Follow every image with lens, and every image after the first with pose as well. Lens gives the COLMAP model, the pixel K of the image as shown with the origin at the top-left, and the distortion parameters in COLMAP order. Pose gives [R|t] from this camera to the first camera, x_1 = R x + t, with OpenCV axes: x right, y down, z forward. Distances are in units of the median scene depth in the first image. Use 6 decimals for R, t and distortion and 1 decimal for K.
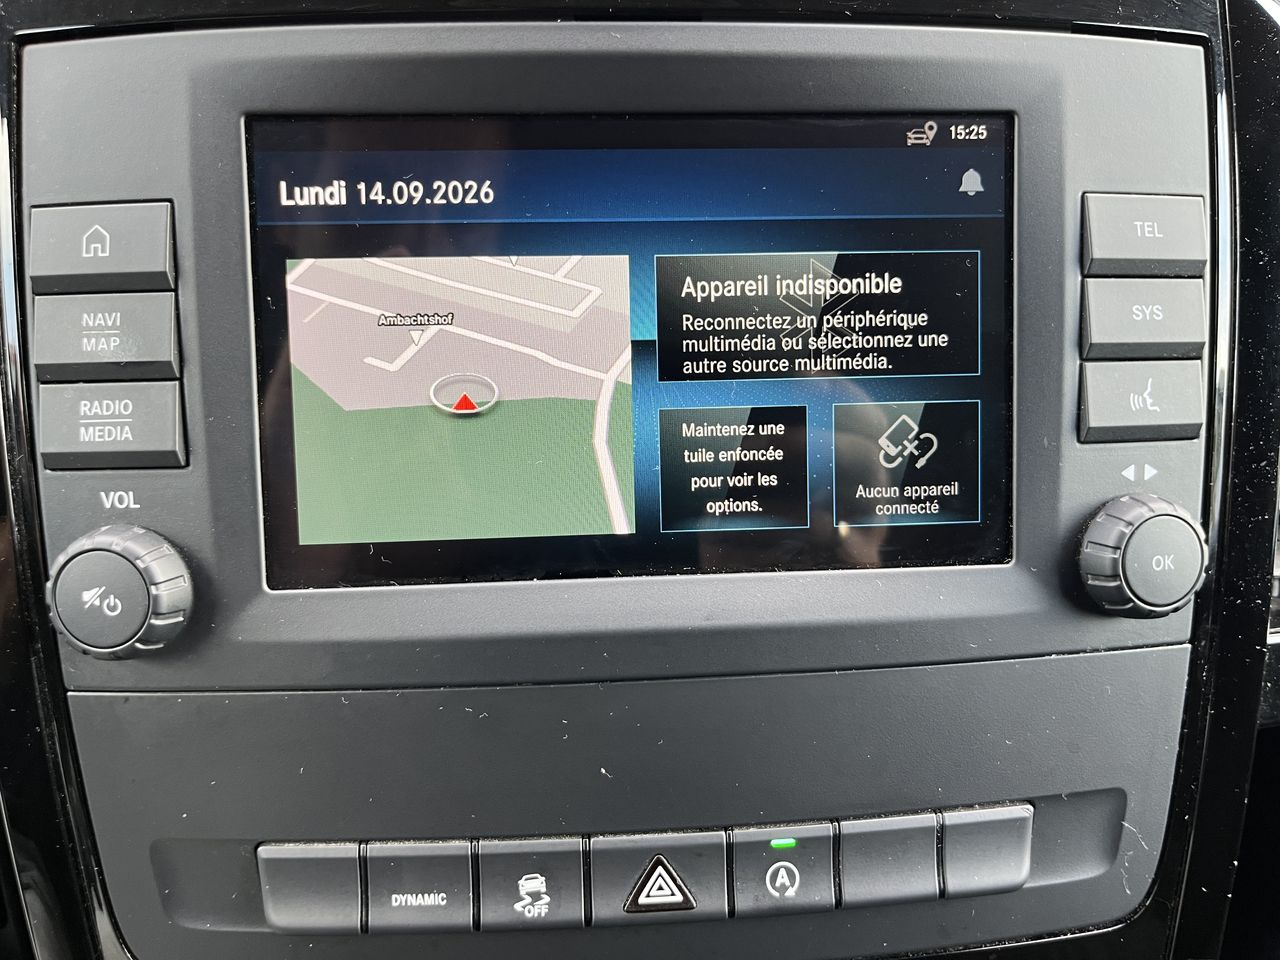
lens RADIAL K [[1000.1, 0, 644.4], [0, 1000.1, 479.8], [0, 0, 1]] dist [0.053011, -0.076031]
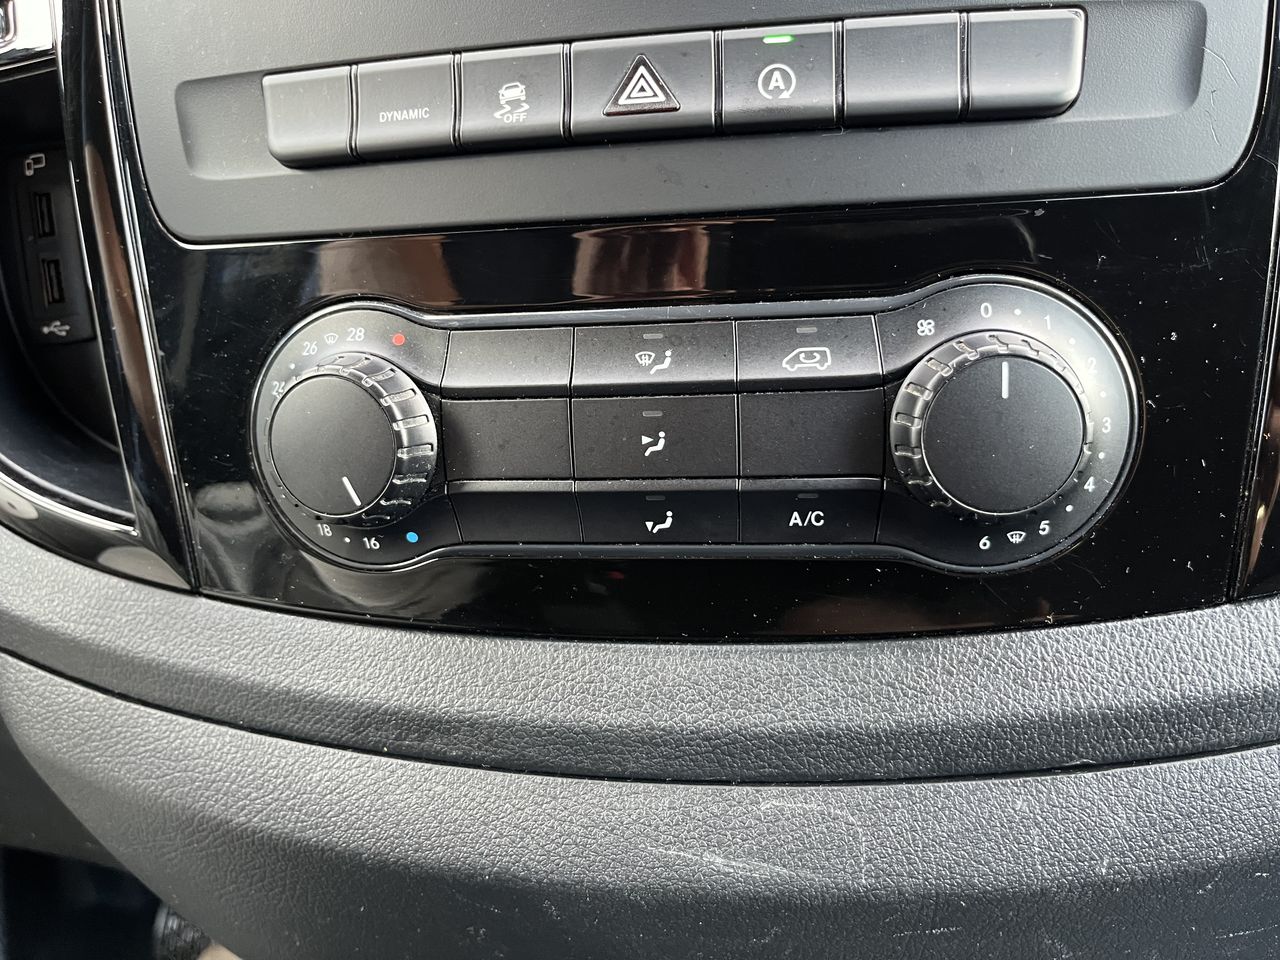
lens RADIAL K [[1000.1, 0, 635.8], [0, 1000.1, 482.8], [0, 0, 1]] dist [0.053011, -0.076031]
pose [[0.971087, 0.014821, -0.238265, 0.237982], [-0.035387, 0.995982, -0.082270, 0.844678], [0.236088, 0.088323, 0.967709, 0.124705]]
